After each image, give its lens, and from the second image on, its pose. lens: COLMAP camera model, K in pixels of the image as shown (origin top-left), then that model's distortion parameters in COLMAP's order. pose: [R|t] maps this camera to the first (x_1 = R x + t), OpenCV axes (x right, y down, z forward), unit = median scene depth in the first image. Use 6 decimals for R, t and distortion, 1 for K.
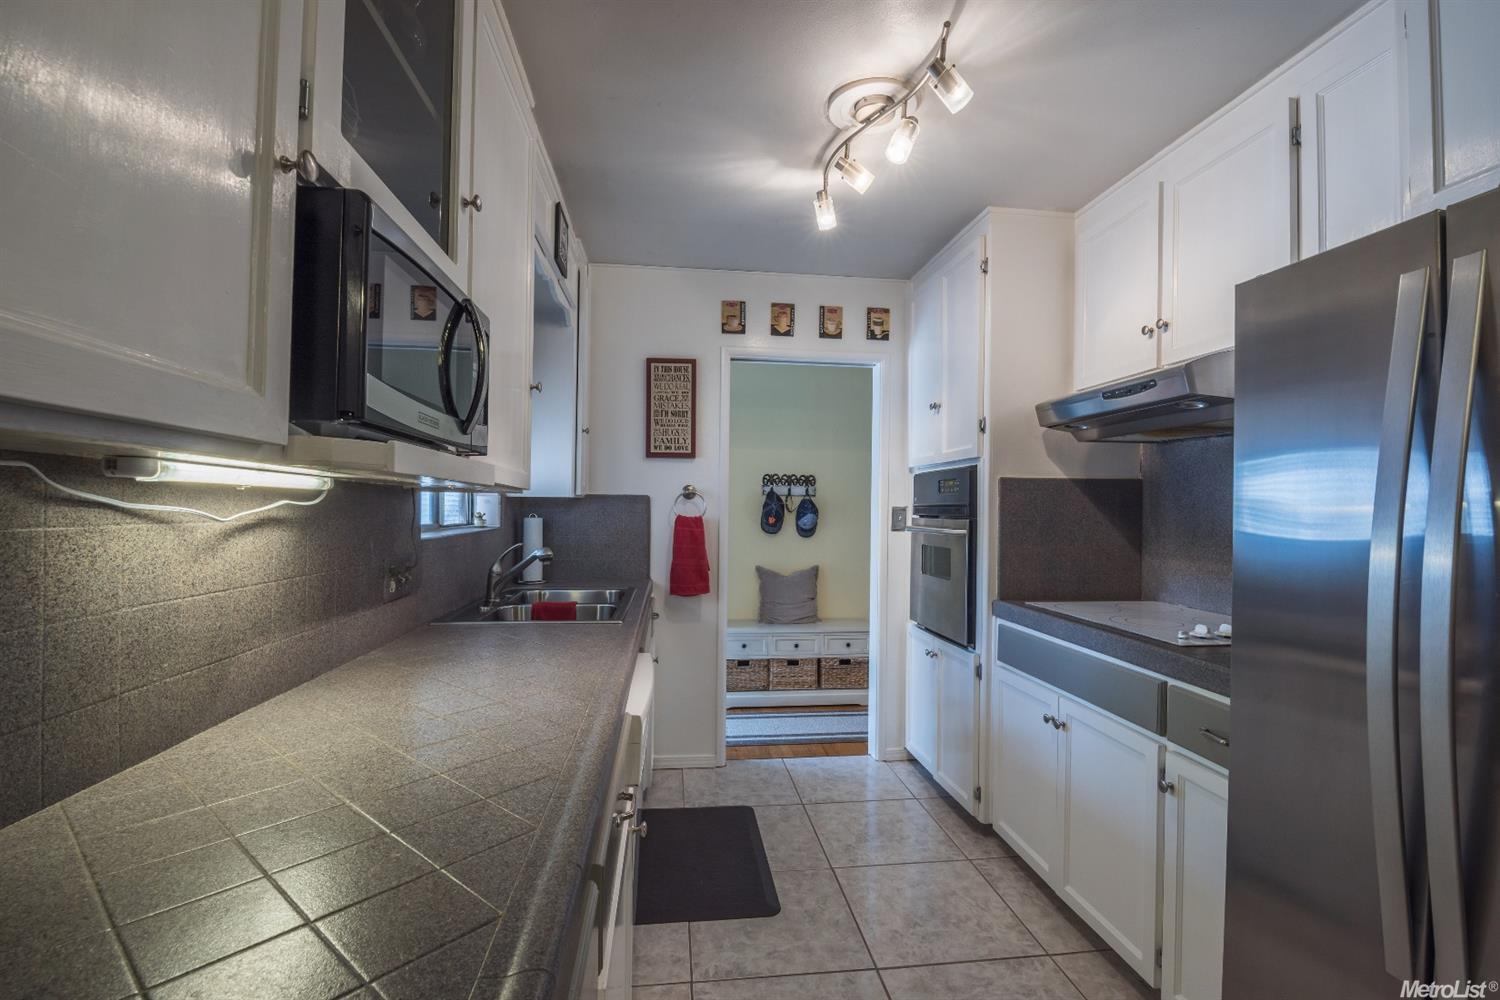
lens RADIAL K [[606.4, 0, 750.0], [0, 606.4, 500.0], [0, 0, 1]] dist [-0.010010, -0.008285]
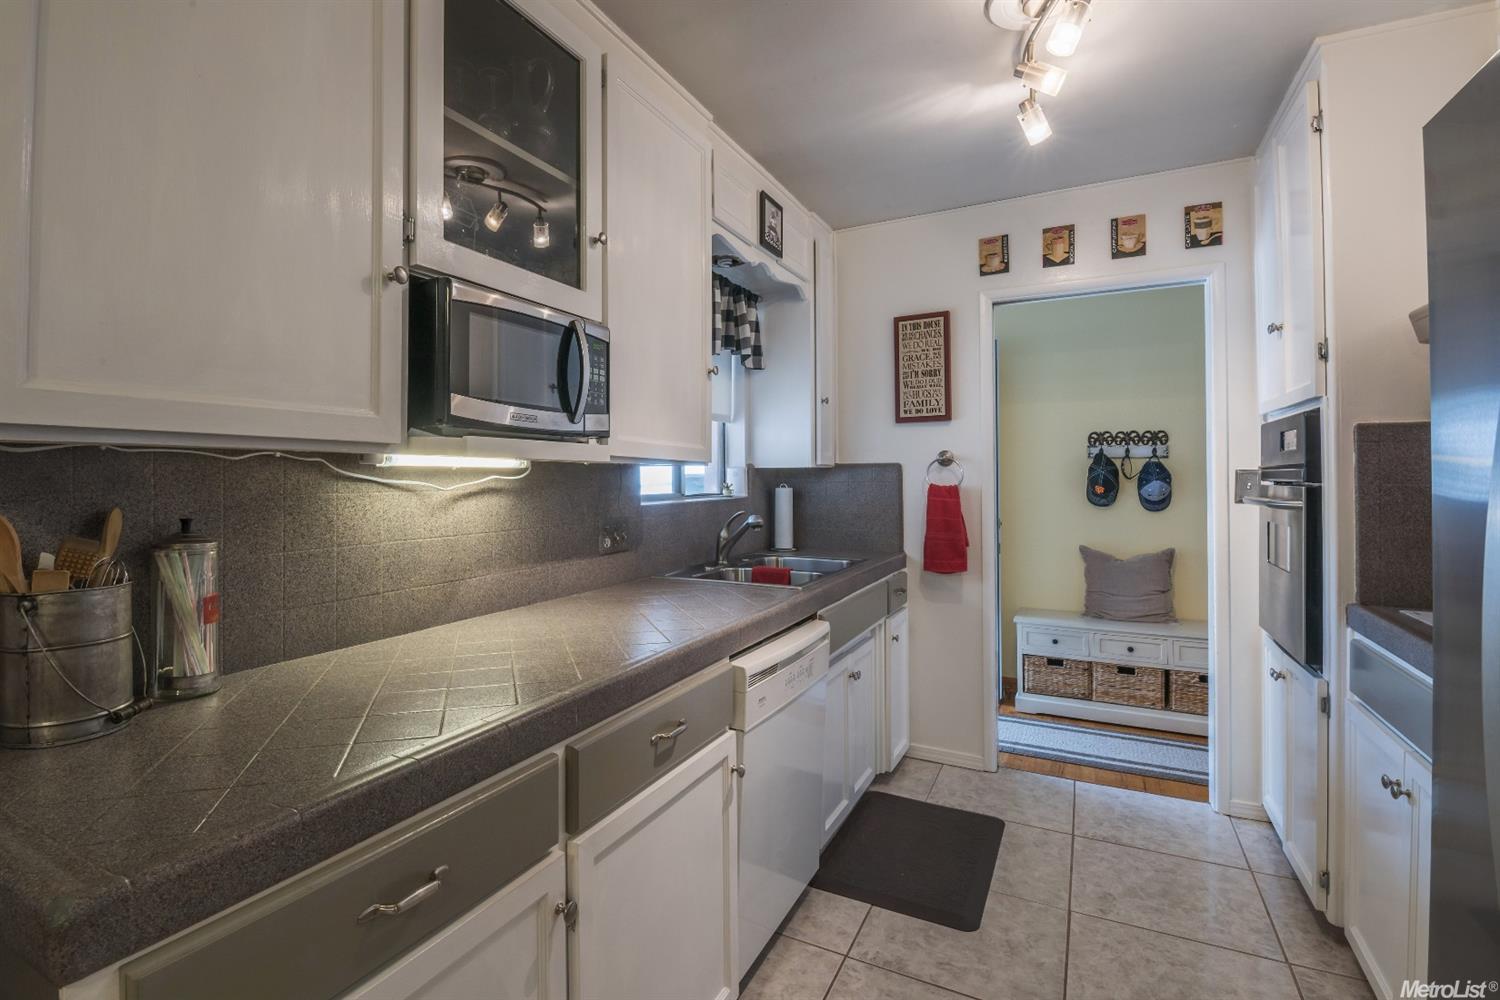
lens RADIAL K [[683.9, 0, 748.5], [0, 683.9, 466.2], [0, 0, 1]] dist [-0.000249, -0.012831]
pose [[0.832370, -0.023184, -0.553735, 0.219469], [0.021480, 0.999723, -0.009568, 0.002036], [0.553803, -0.003930, 0.832638, -0.010955]]
